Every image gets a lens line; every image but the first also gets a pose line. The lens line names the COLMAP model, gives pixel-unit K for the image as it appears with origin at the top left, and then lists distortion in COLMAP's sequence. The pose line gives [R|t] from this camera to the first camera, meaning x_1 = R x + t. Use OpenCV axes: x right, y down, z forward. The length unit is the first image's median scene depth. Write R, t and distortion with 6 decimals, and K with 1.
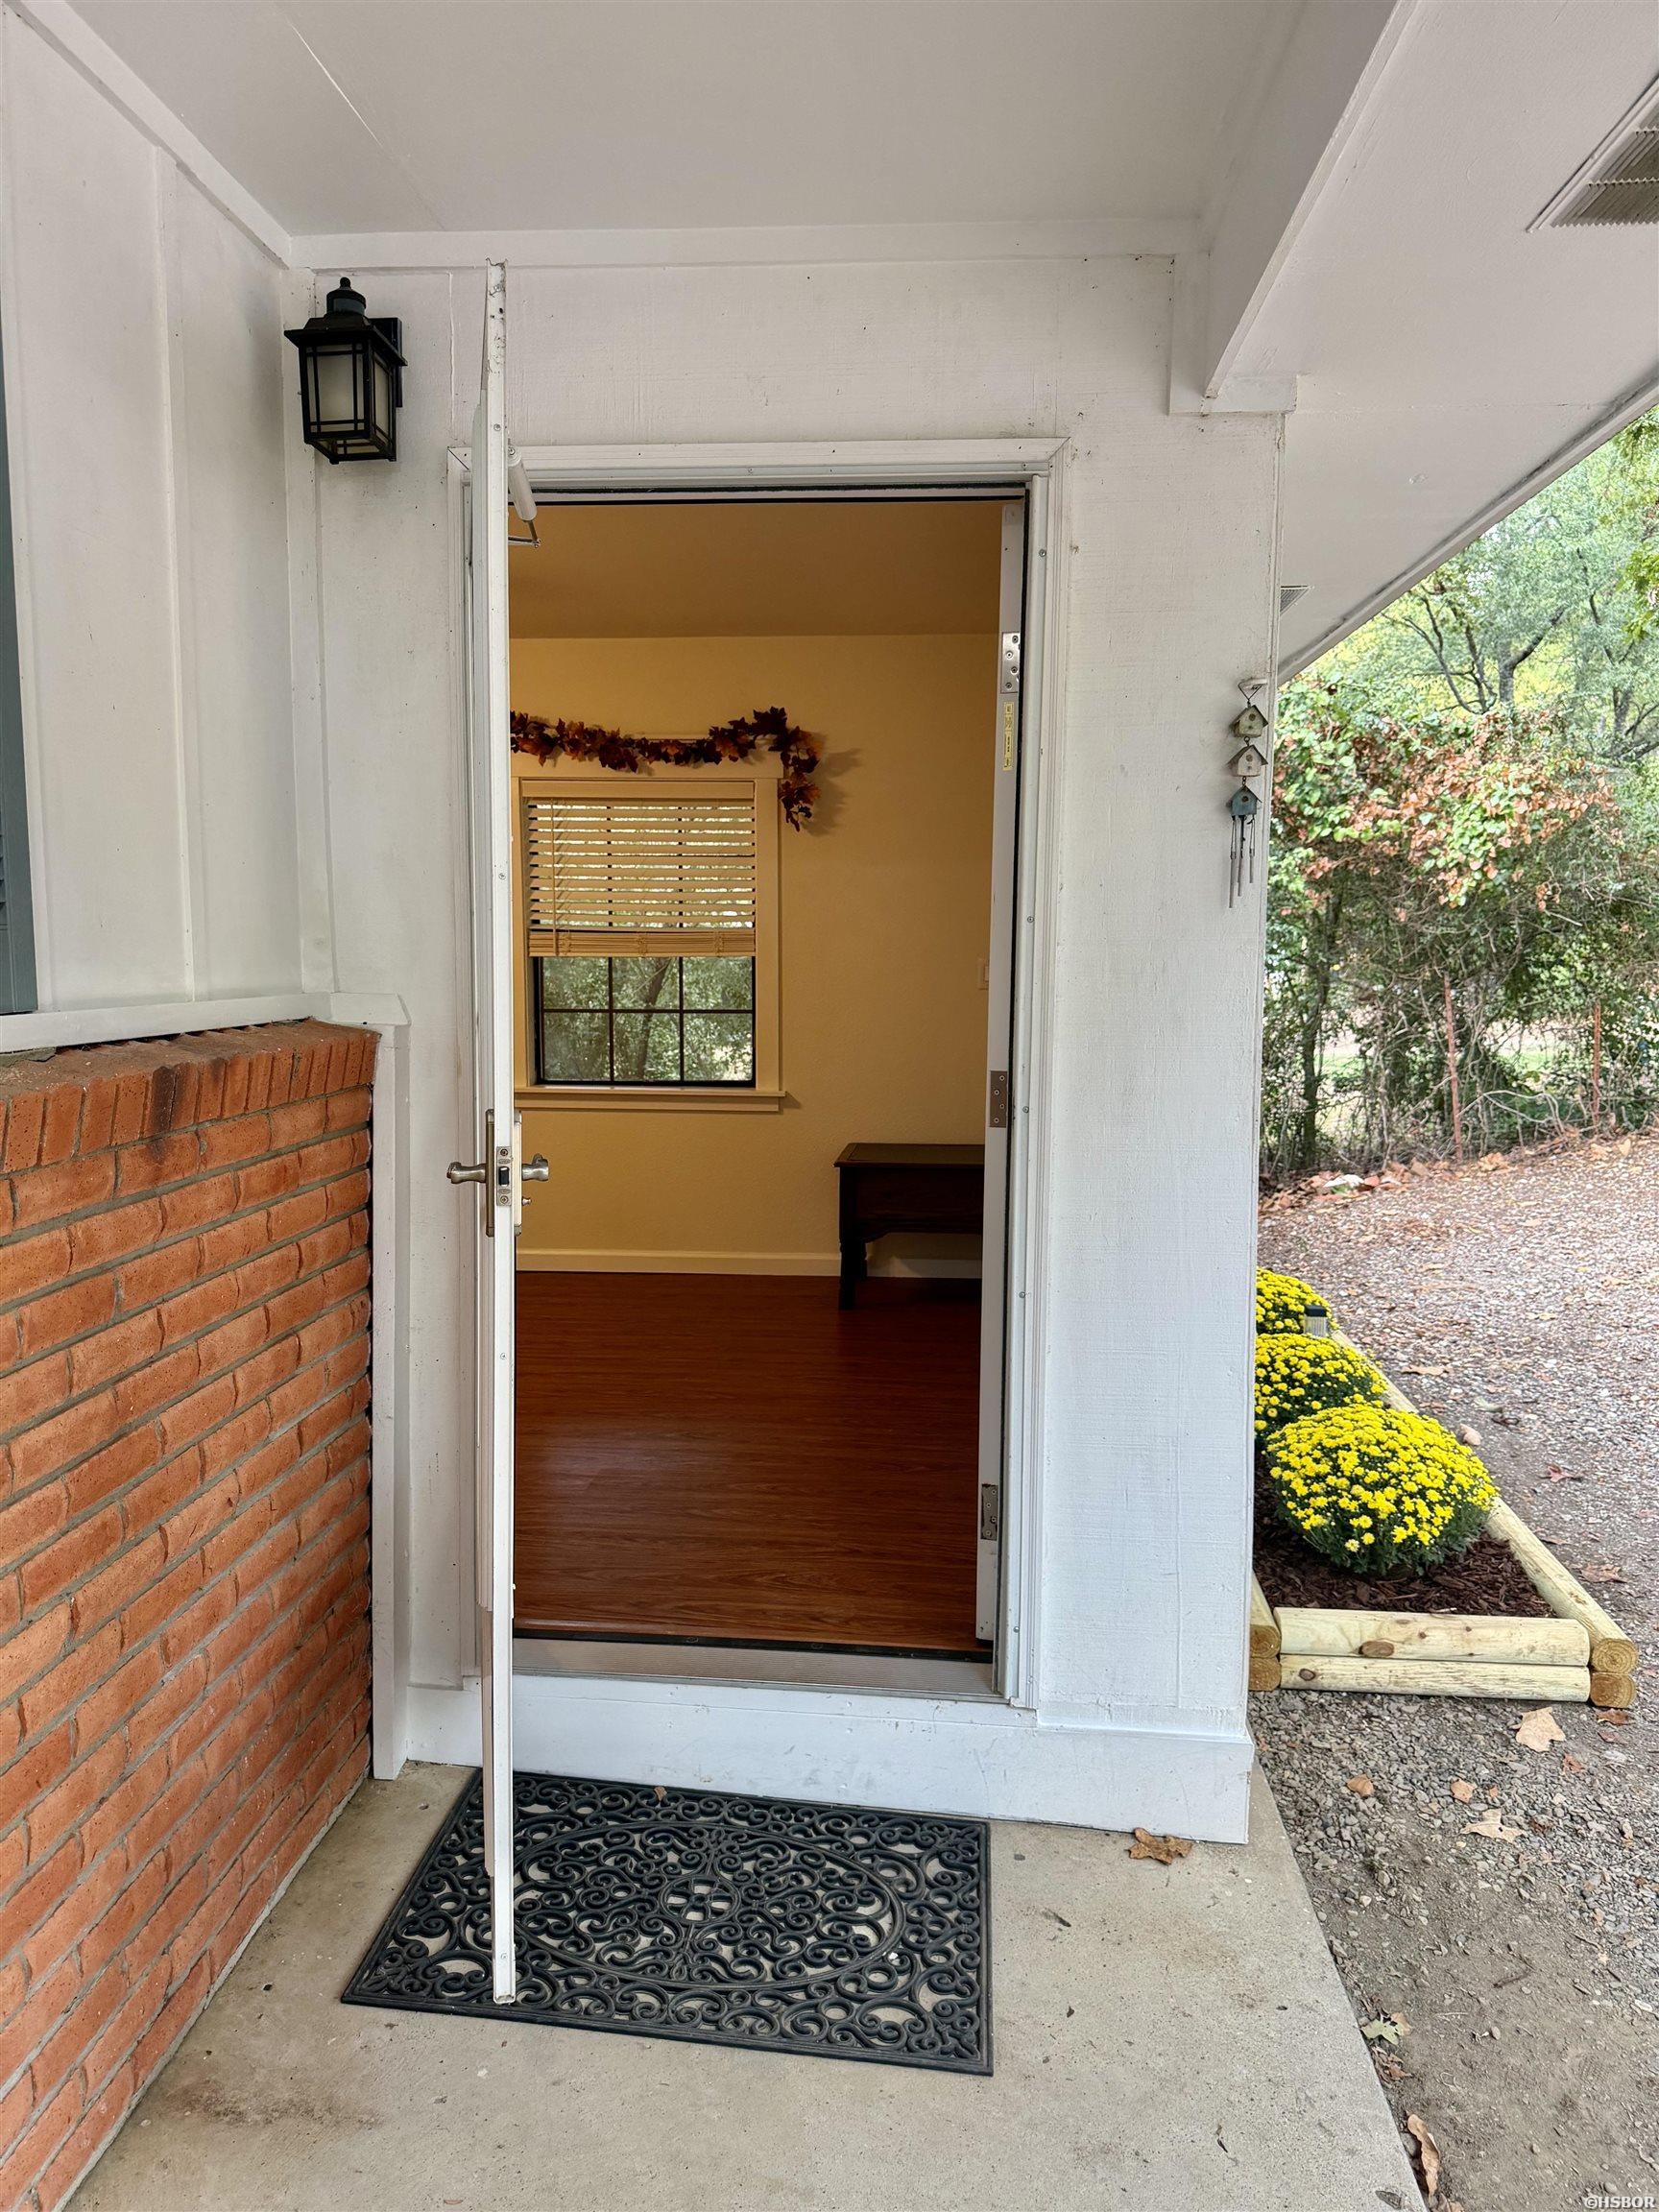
lens RADIAL K [[1579.6, 0, 829.5], [0, 1579.6, 1106.0], [0, 0, 1]] dist [0.002955, -0.001827]
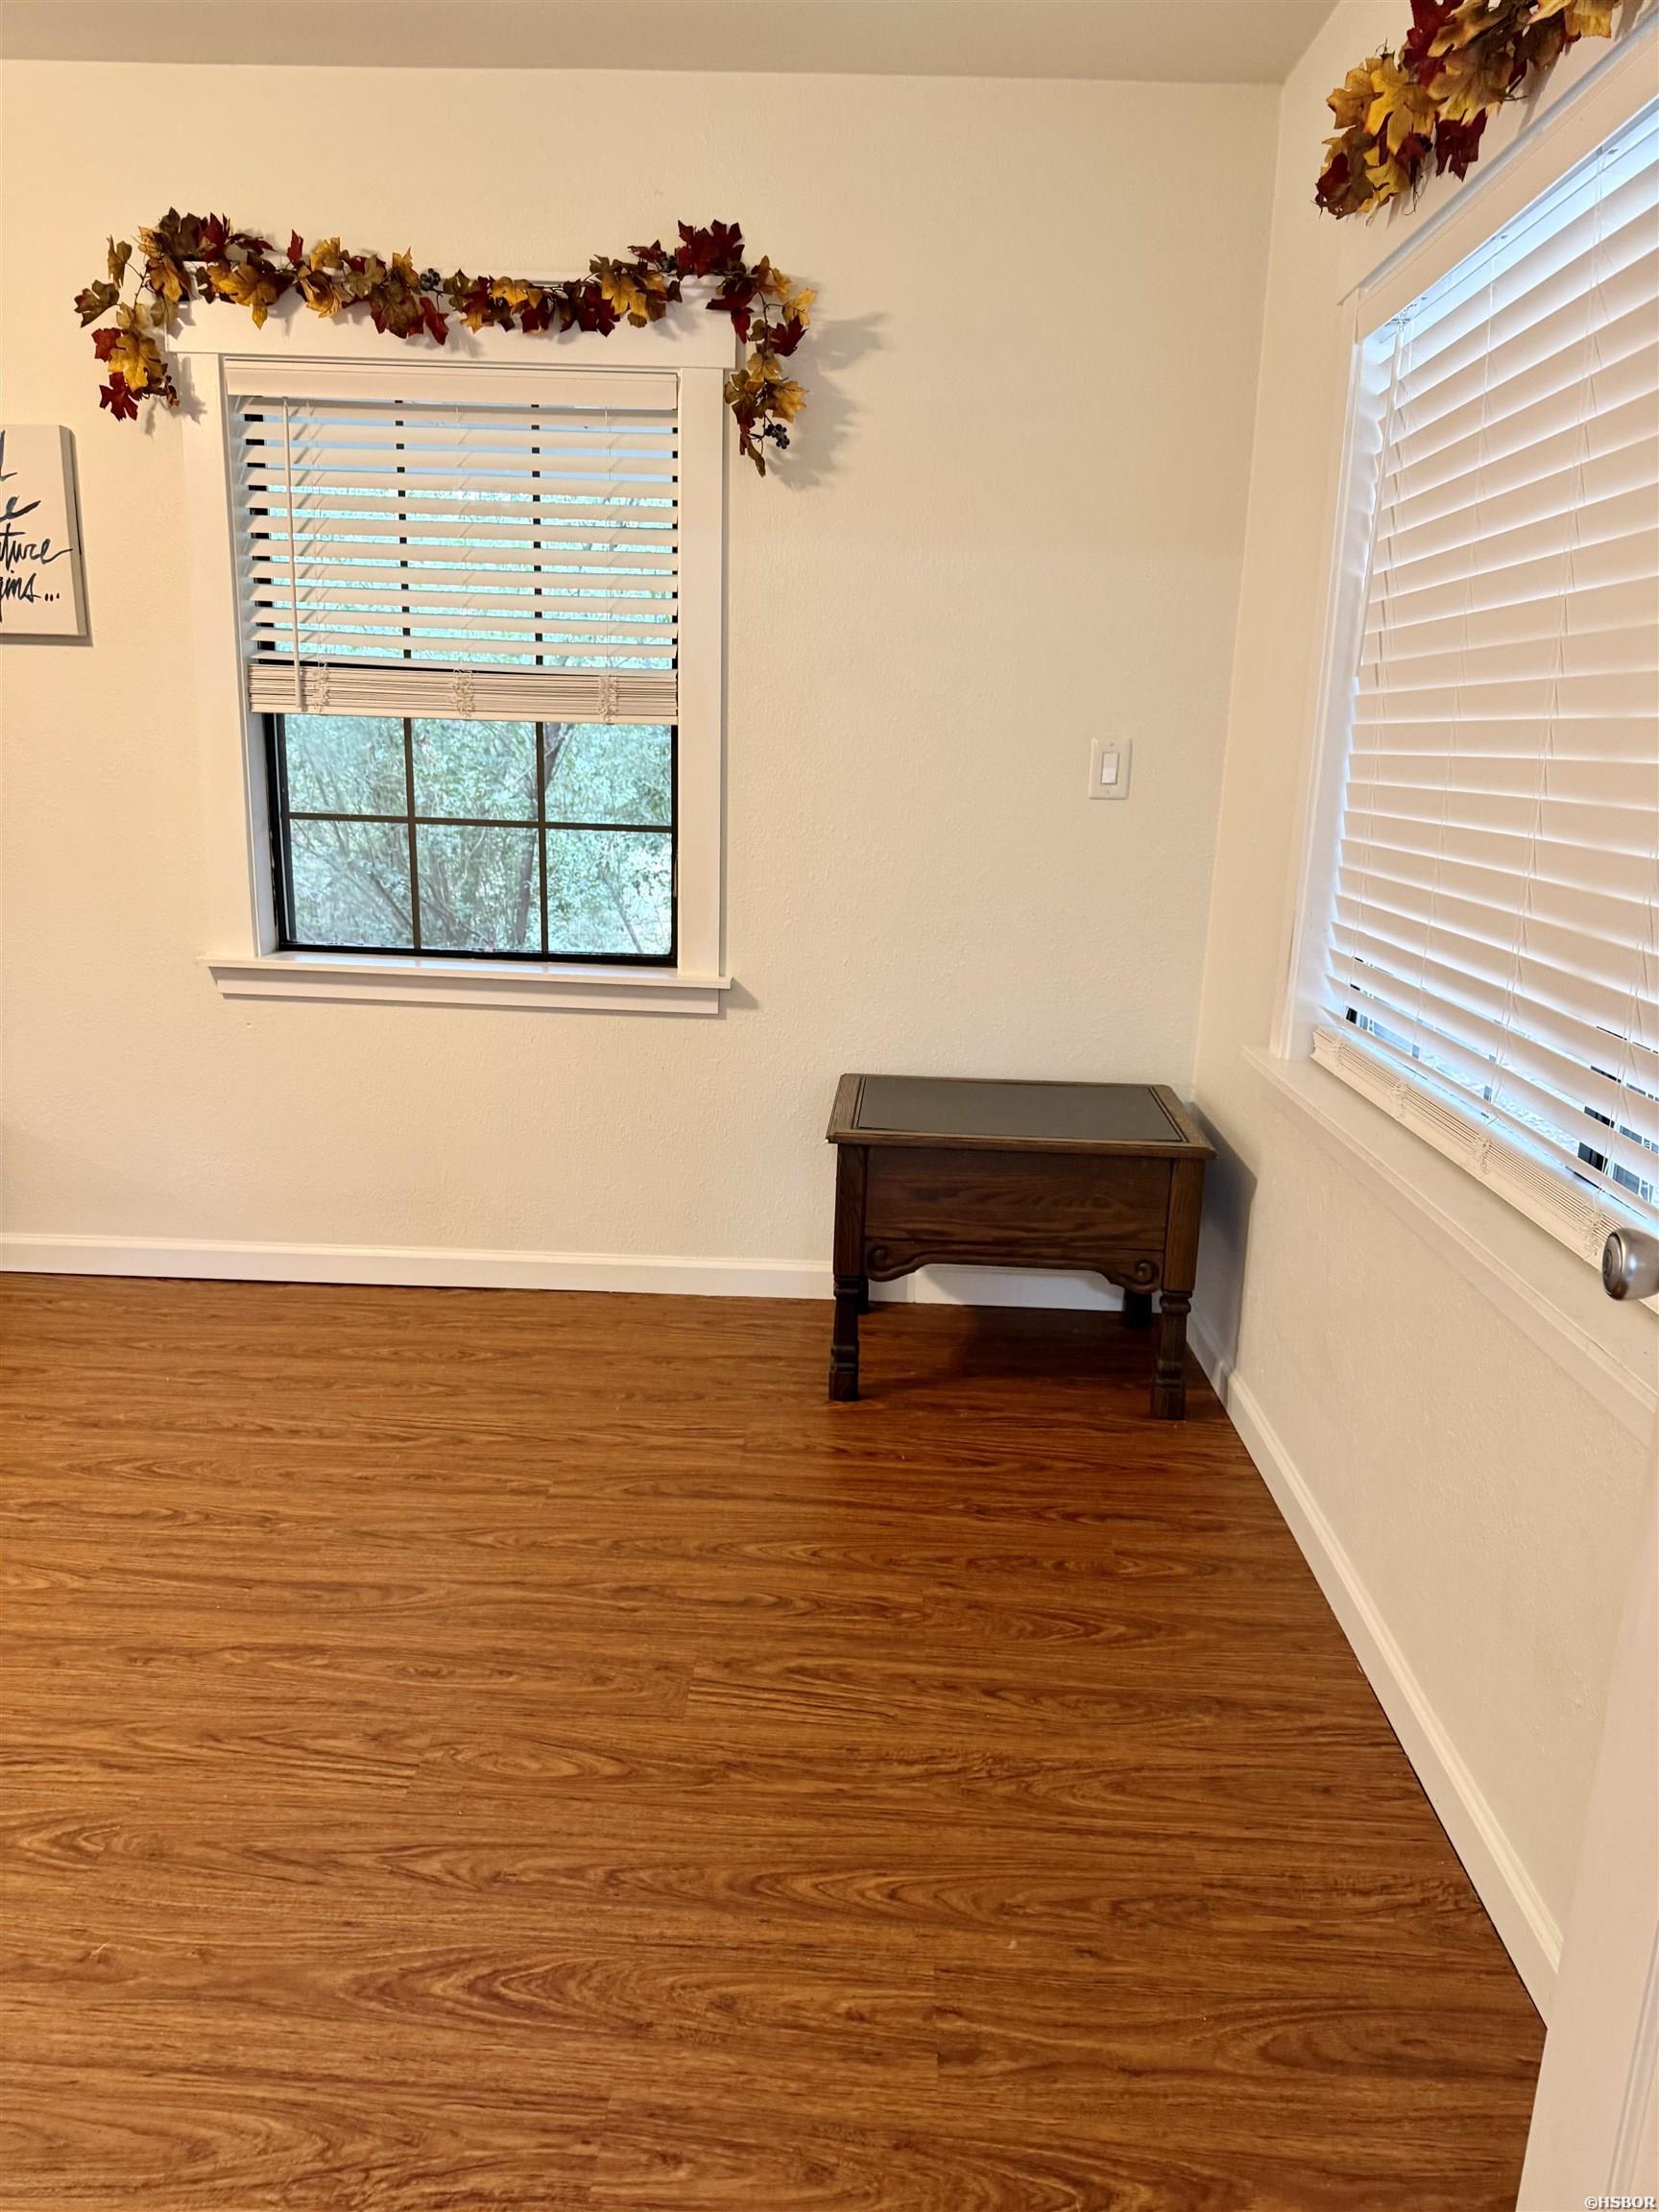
lens RADIAL K [[1579.6, 0, 829.5], [0, 1579.6, 1106.0], [0, 0, 1]] dist [0.002955, -0.001827]
pose [[0.998707, 0.014102, 0.048837, -0.020292], [-0.020326, 0.991386, 0.129389, -0.036761], [-0.046591, -0.130214, 0.990391, 0.458555]]
